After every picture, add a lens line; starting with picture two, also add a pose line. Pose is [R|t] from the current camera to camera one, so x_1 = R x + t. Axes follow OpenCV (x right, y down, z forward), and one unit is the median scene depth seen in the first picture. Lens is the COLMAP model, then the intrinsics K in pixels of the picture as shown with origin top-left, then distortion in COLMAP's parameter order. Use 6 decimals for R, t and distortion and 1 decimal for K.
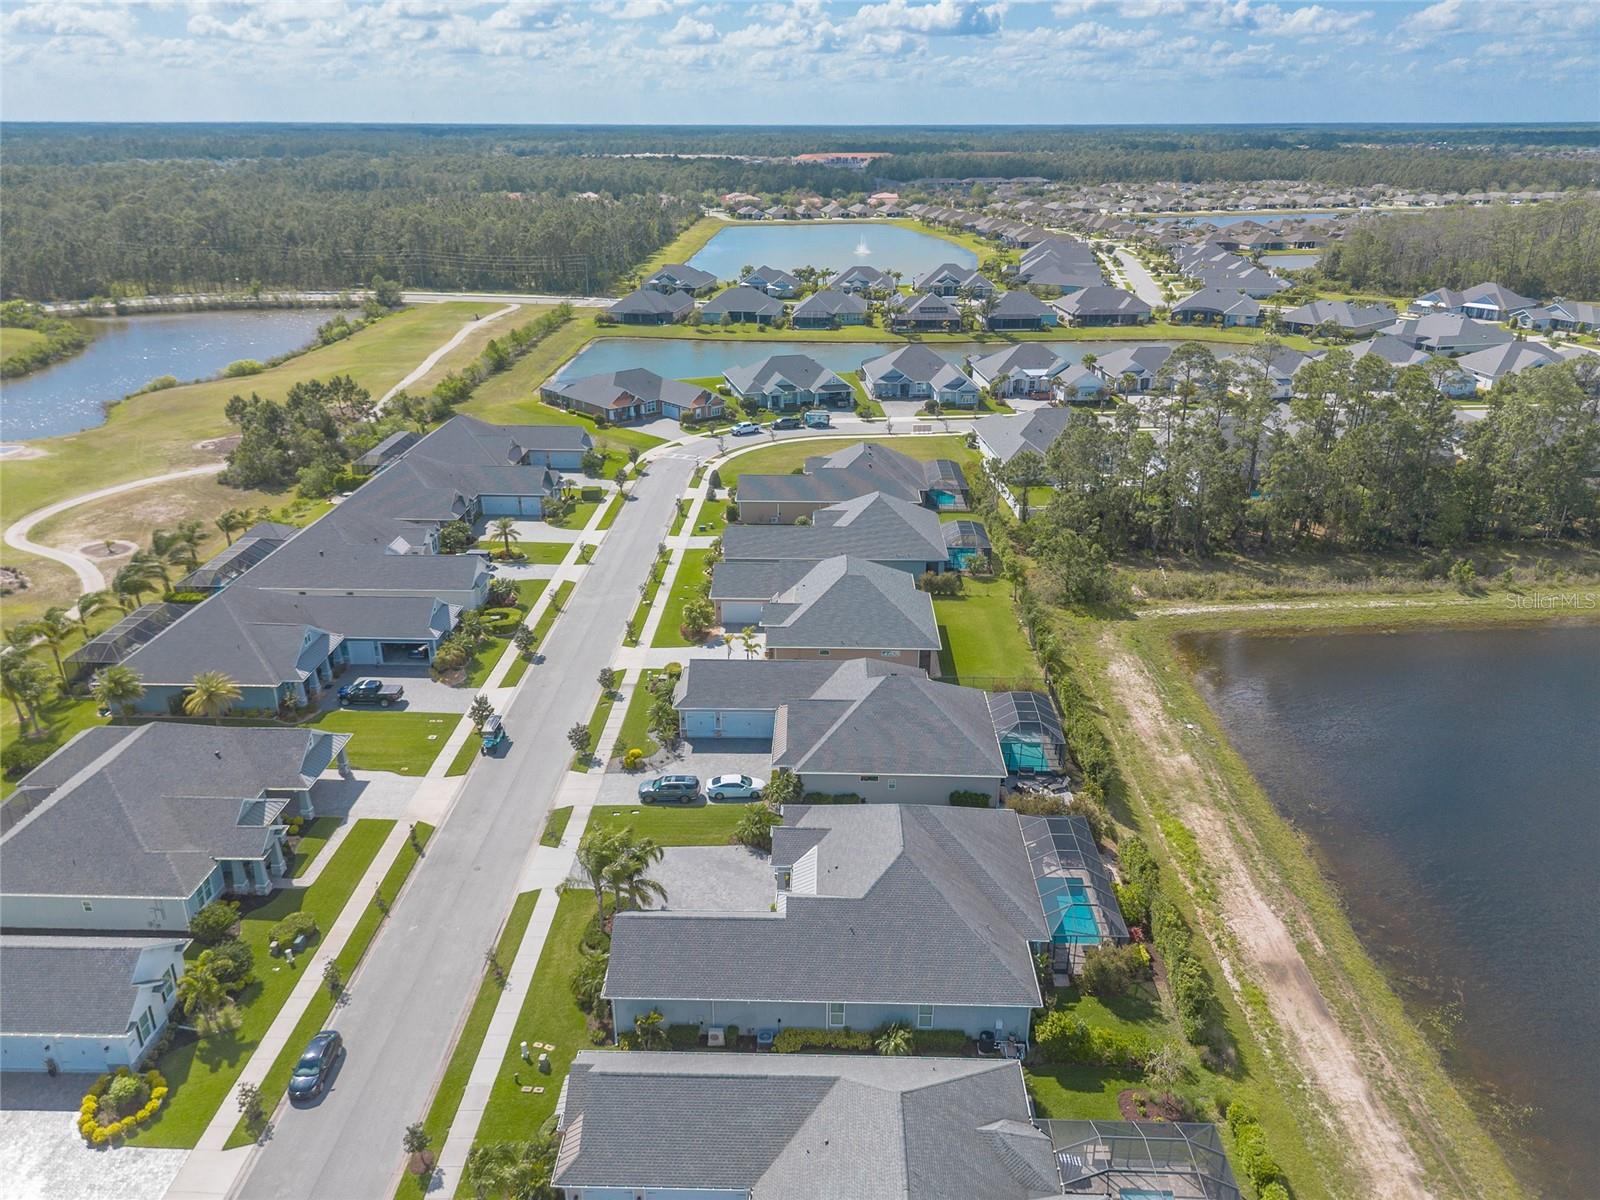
lens RADIAL K [[1141.3, 0, 800.0], [0, 1141.3, 600.0], [0, 0, 1]] dist [0.072536, -0.084962]
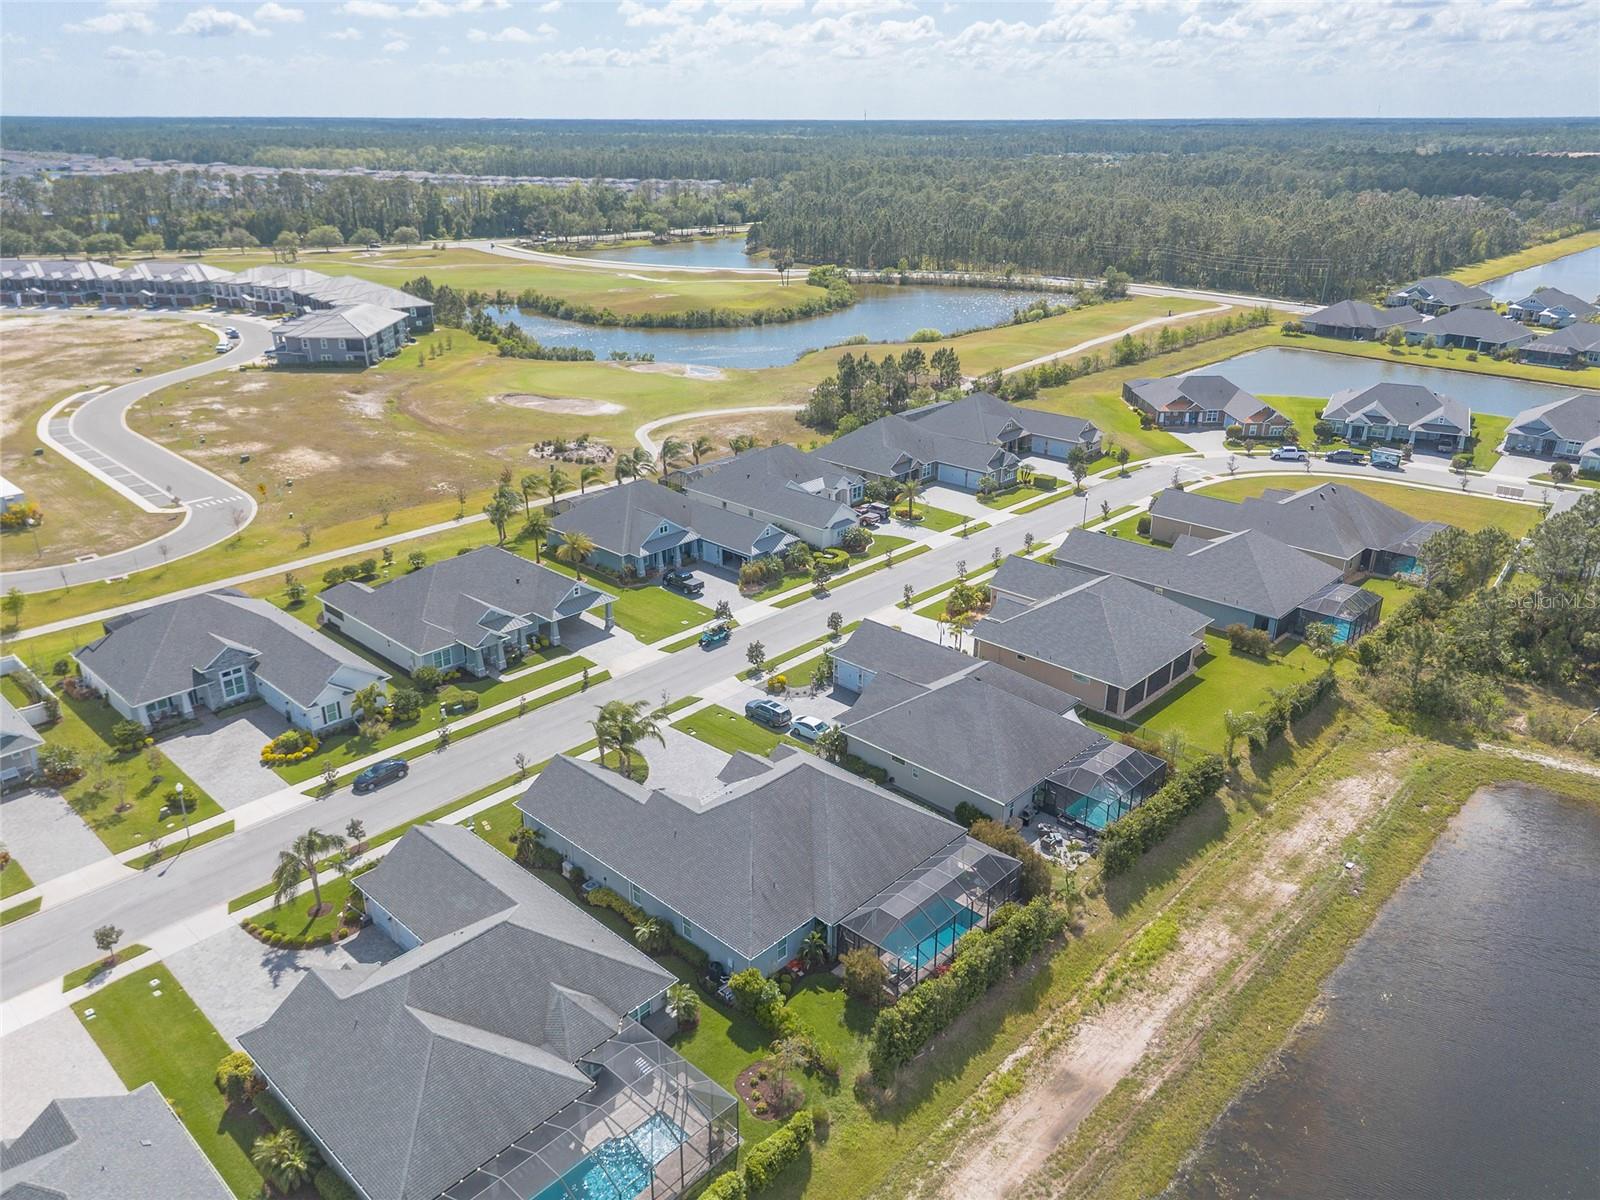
lens RADIAL K [[1141.3, 0, 800.0], [0, 1141.3, 600.0], [0, 0, 1]] dist [0.072536, -0.084962]
pose [[0.747113, 0.255567, -0.613602, 0.389266], [-0.253417, 0.962924, 0.092504, -0.037092], [0.614493, 0.086386, 0.784178, 0.079500]]
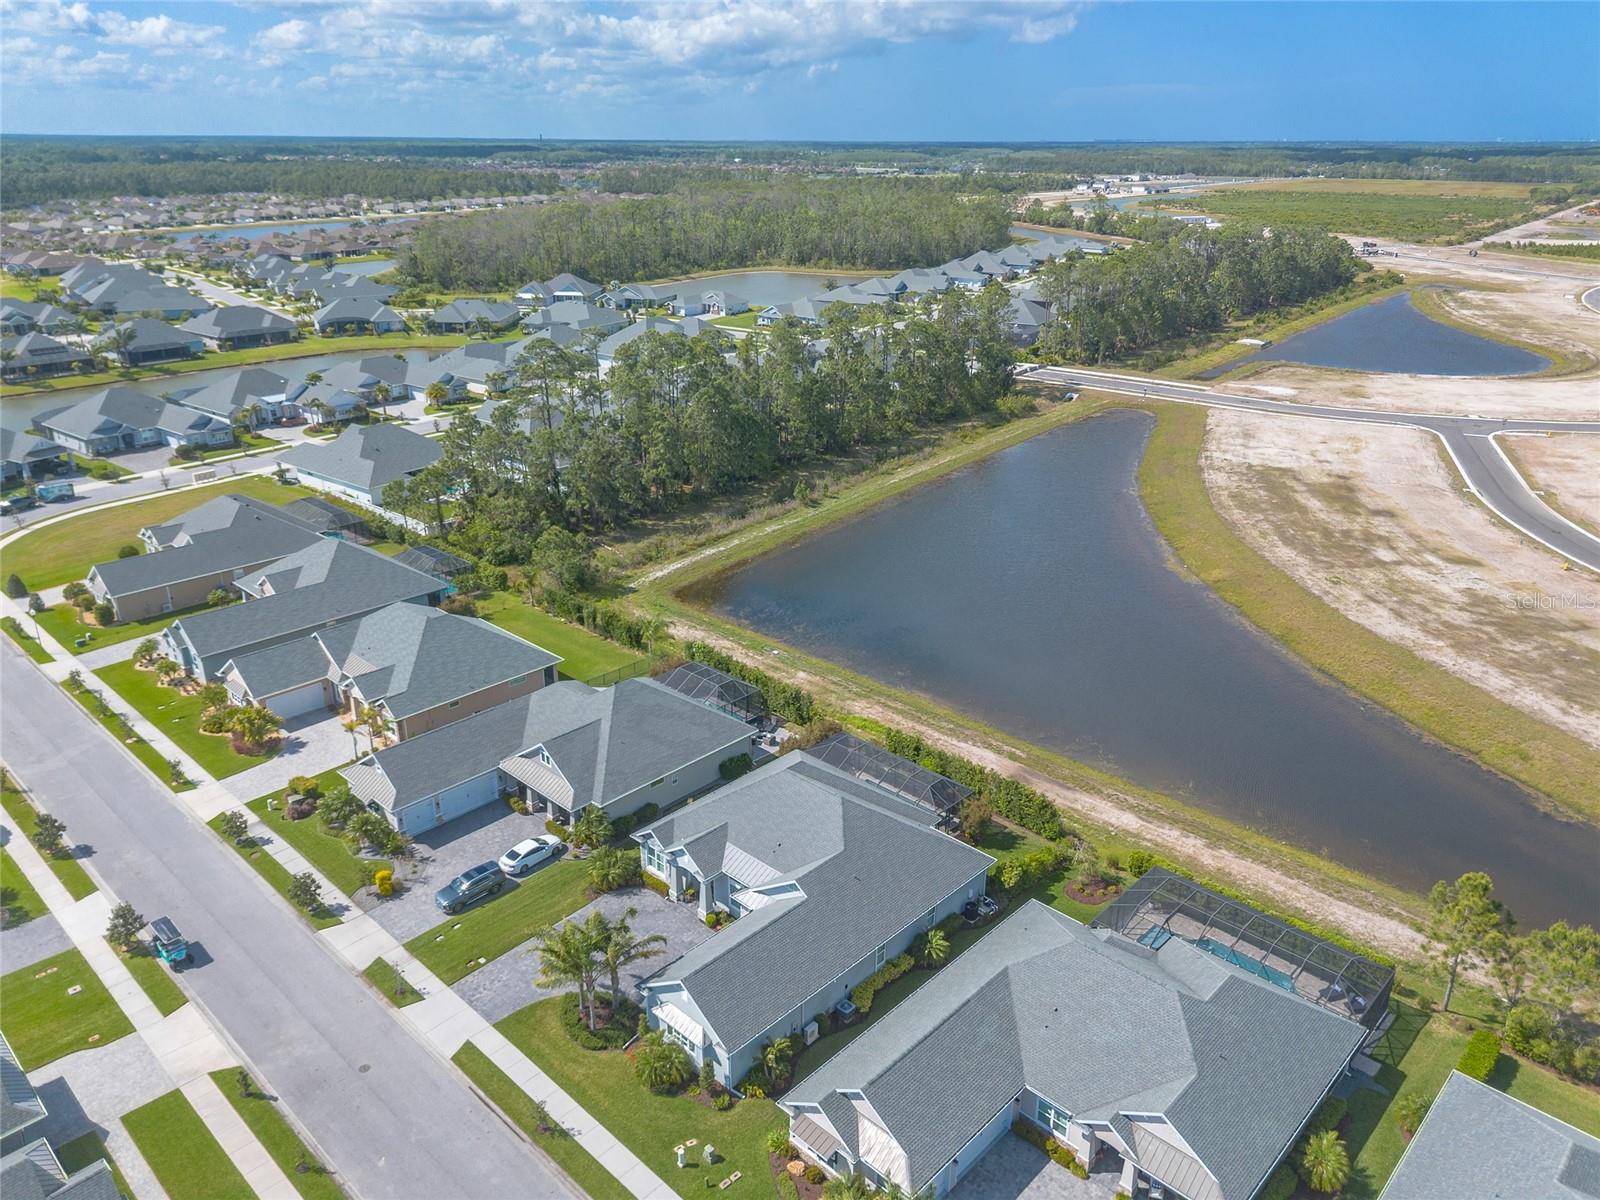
lens RADIAL K [[1121.8, 0, 786.0], [0, 1121.8, 625.2], [0, 0, 1]] dist [0.066487, -0.064901]
pose [[0.678734, -0.288234, 0.675457, -0.319662], [0.277818, 0.952181, 0.127154, -0.045278], [-0.679807, 0.101351, 0.726354, 0.128266]]
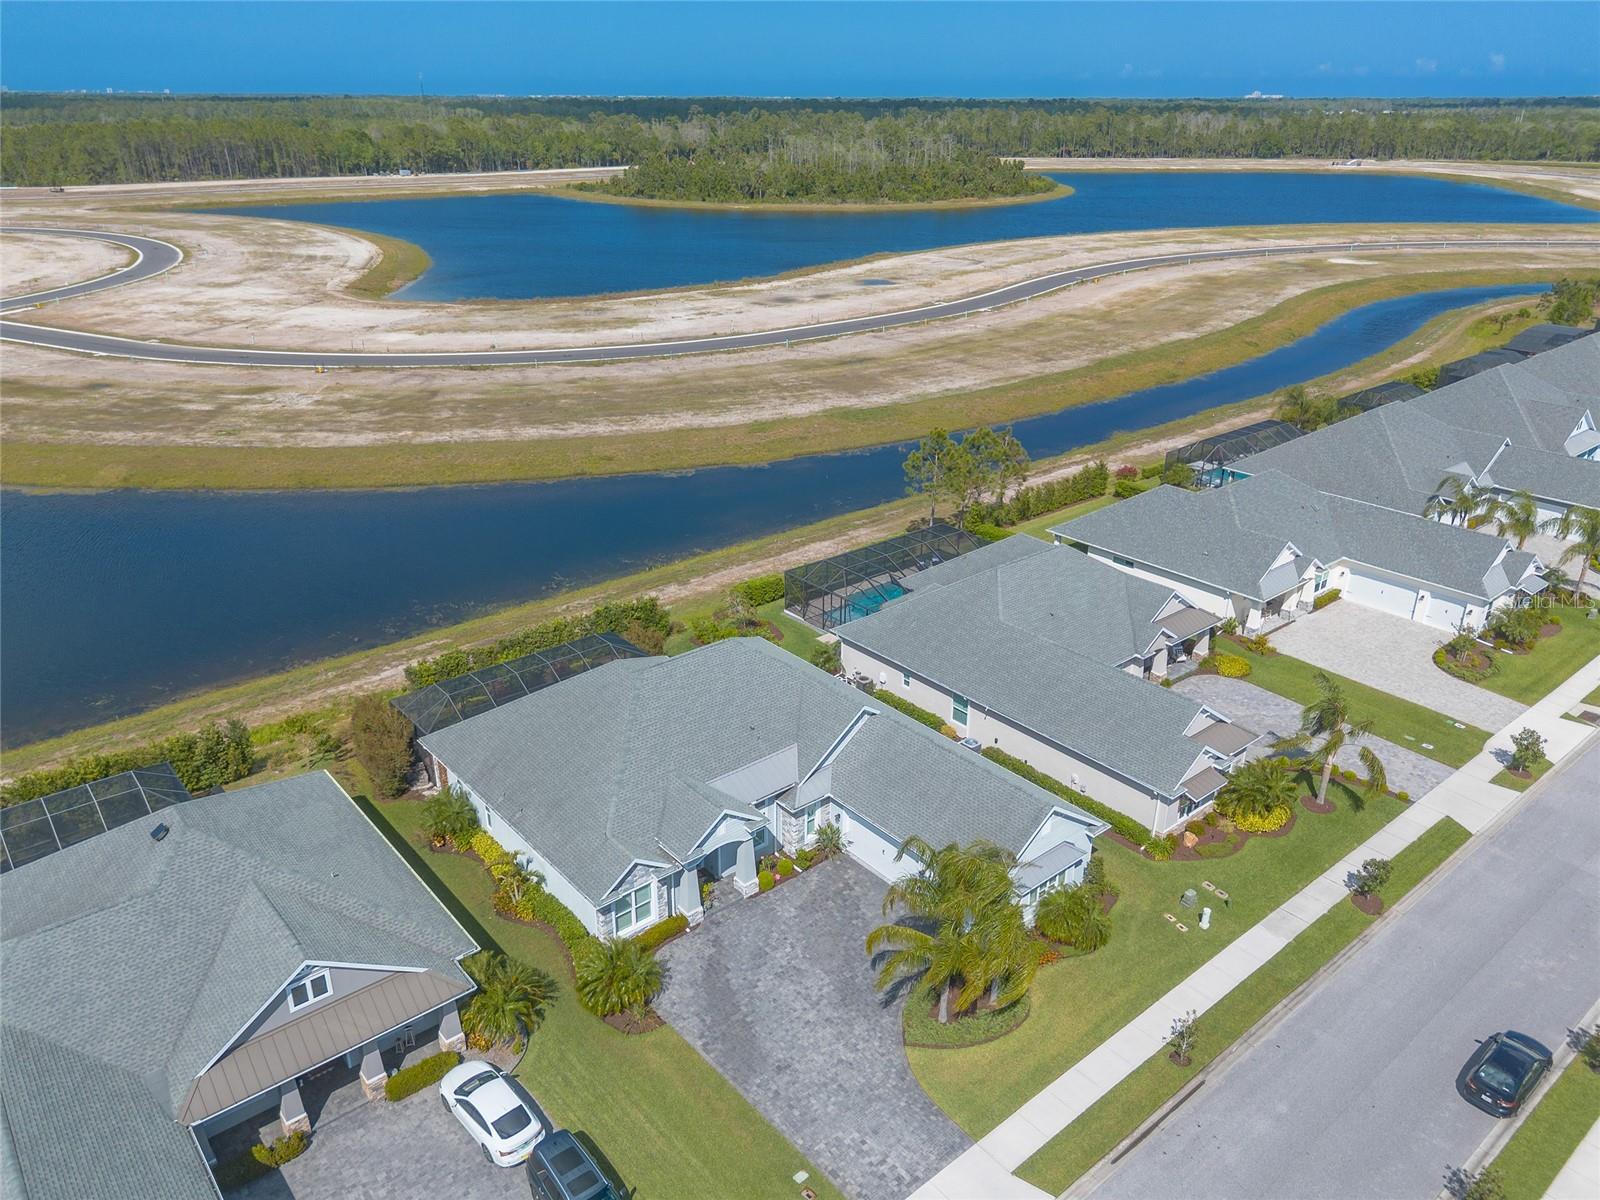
lens RADIAL K [[1145.0, 0, 790.3], [0, 1145.0, 646.9], [0, 0, 1]] dist [0.050773, -0.045760]
pose [[-0.657804, -0.327041, 0.678482, -0.247399], [0.283341, 0.727193, 0.625226, -0.135364], [-0.697862, 0.603518, -0.385686, 0.663896]]
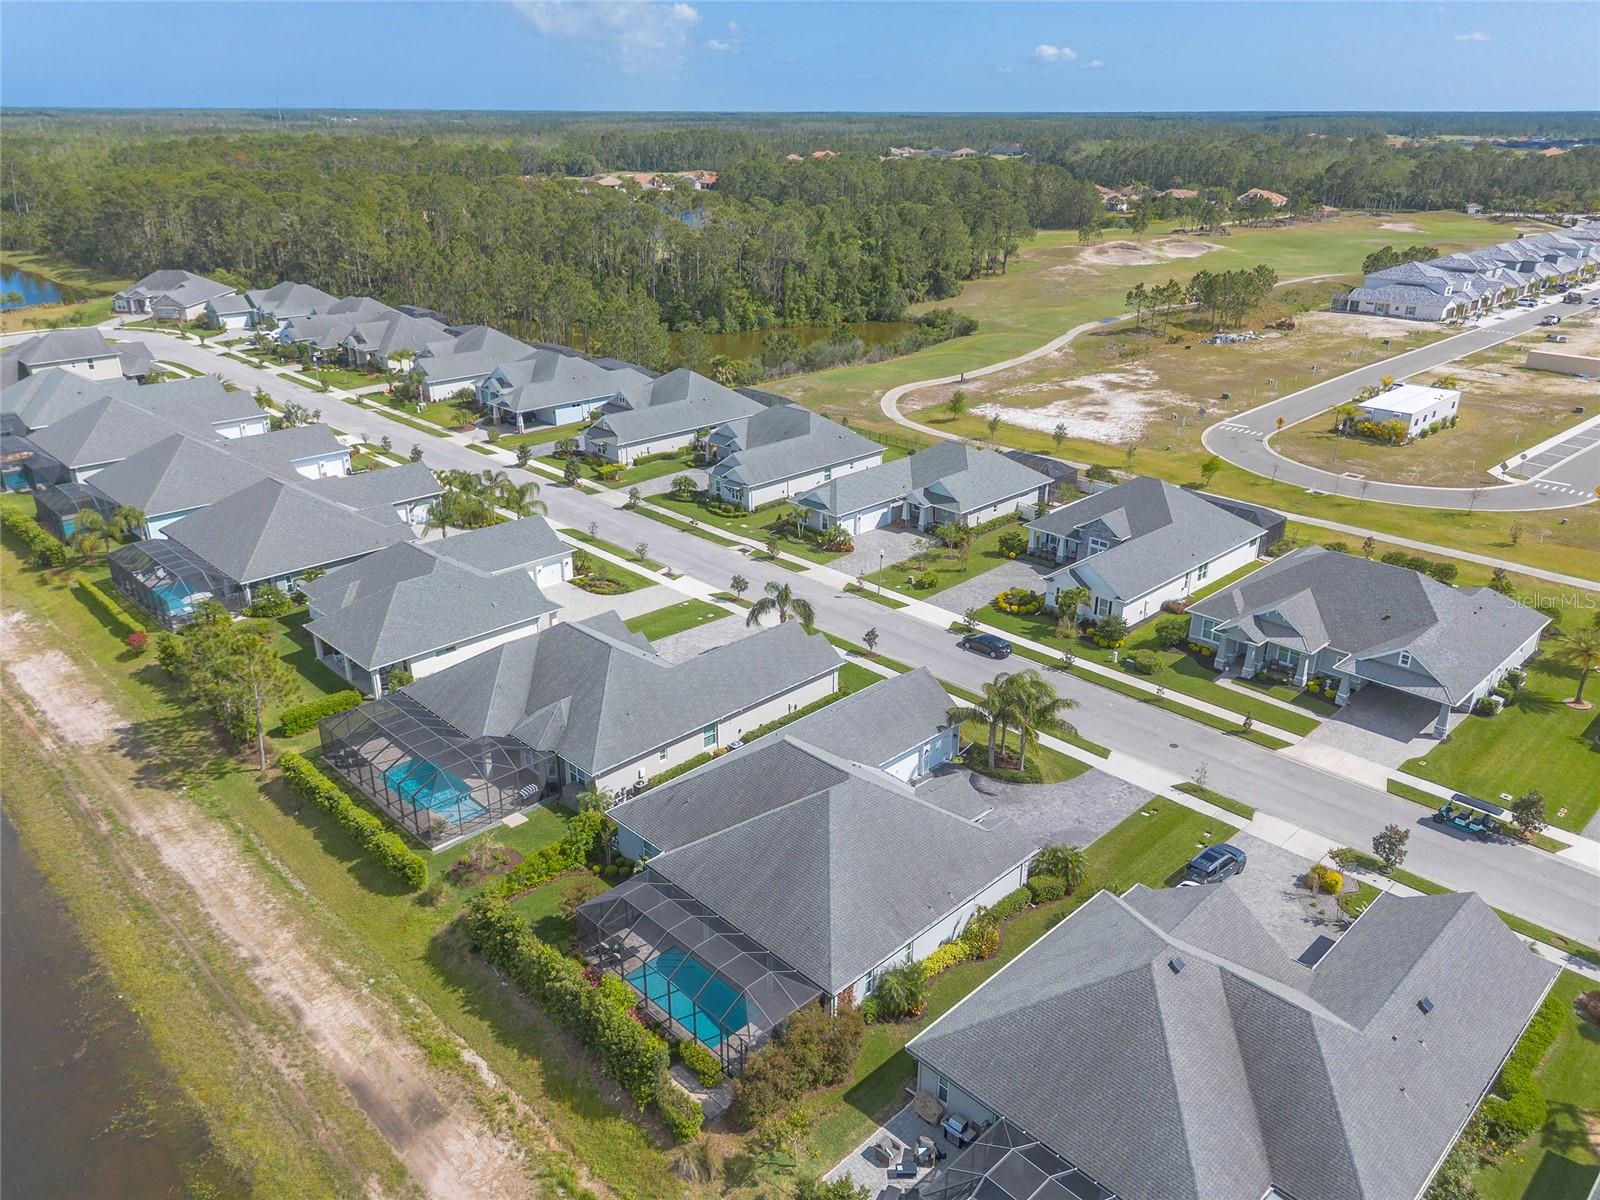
lens RADIAL K [[1155.3, 0, 812.8], [0, 1155.3, 625.3], [0, 0, 1]] dist [0.077812, -0.095341]
pose [[-0.686460, 0.290410, -0.666659, 0.354086], [-0.281746, 0.738955, 0.612017, -0.229458], [0.670367, 0.607954, -0.425441, 0.707350]]
